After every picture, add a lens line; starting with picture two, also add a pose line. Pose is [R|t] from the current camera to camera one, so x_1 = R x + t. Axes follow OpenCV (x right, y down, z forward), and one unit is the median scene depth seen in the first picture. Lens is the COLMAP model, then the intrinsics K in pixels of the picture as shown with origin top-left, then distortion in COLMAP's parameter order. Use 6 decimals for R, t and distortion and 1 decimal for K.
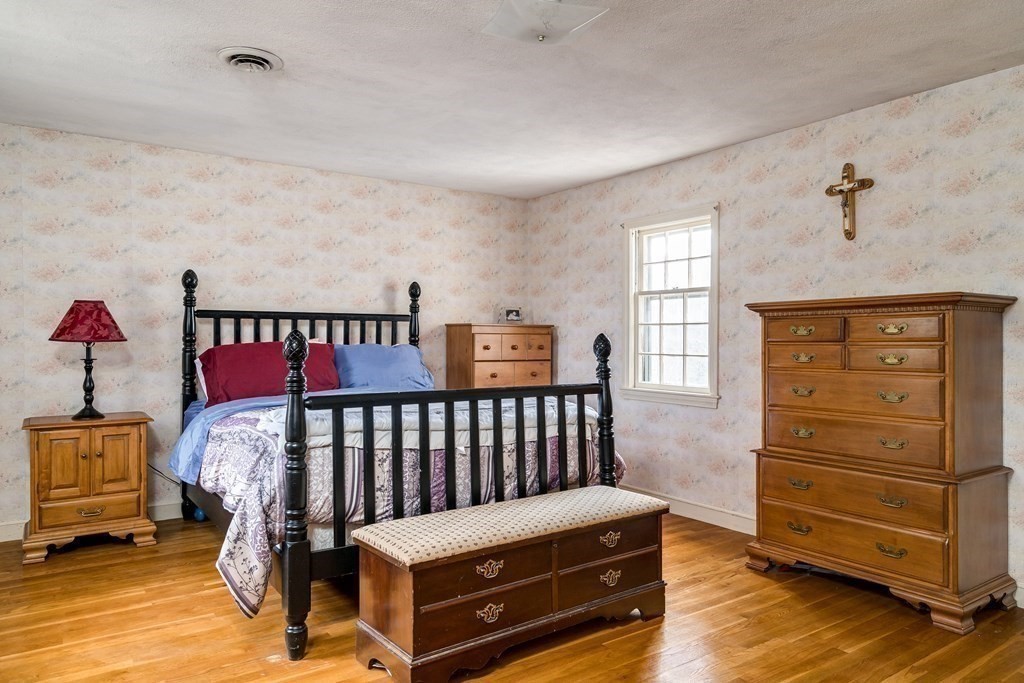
lens RADIAL K [[694.2, 0, 512.0], [0, 694.2, 341.5], [0, 0, 1]] dist [0.021533, 0.000904]
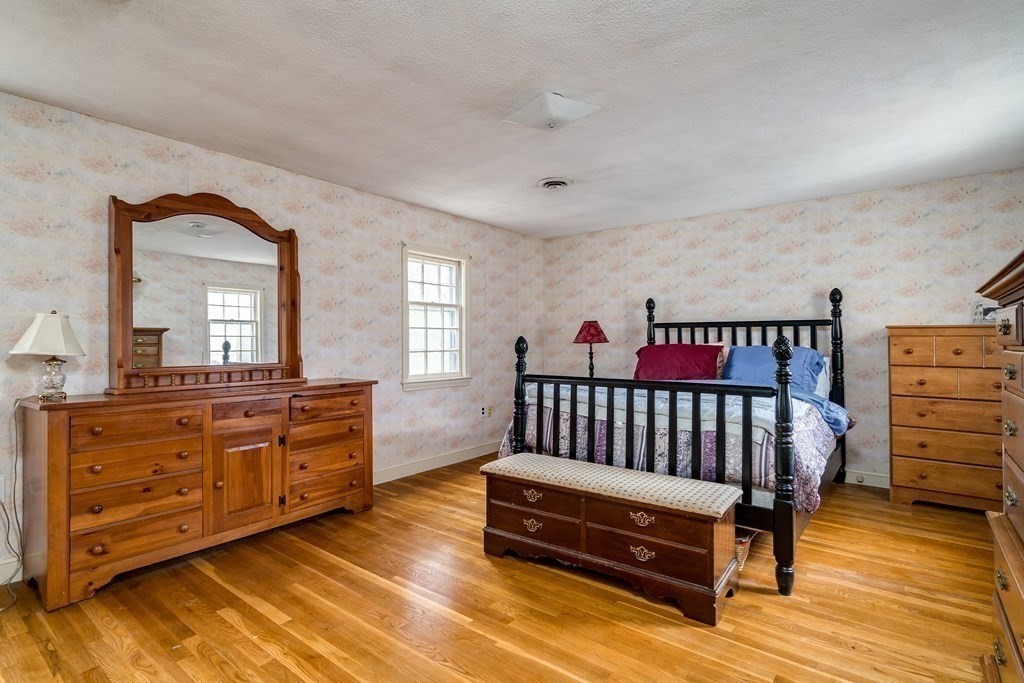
lens RADIAL K [[508.2, 0, 512.0], [0, 508.2, 341.5], [0, 0, 1]] dist [0.020160, 0.000228]
pose [[0.298203, 0.000607, -0.954502, 0.643713], [-0.004993, 0.999987, -0.000924, -0.001486], [0.954489, 0.005041, 0.298202, 0.407933]]
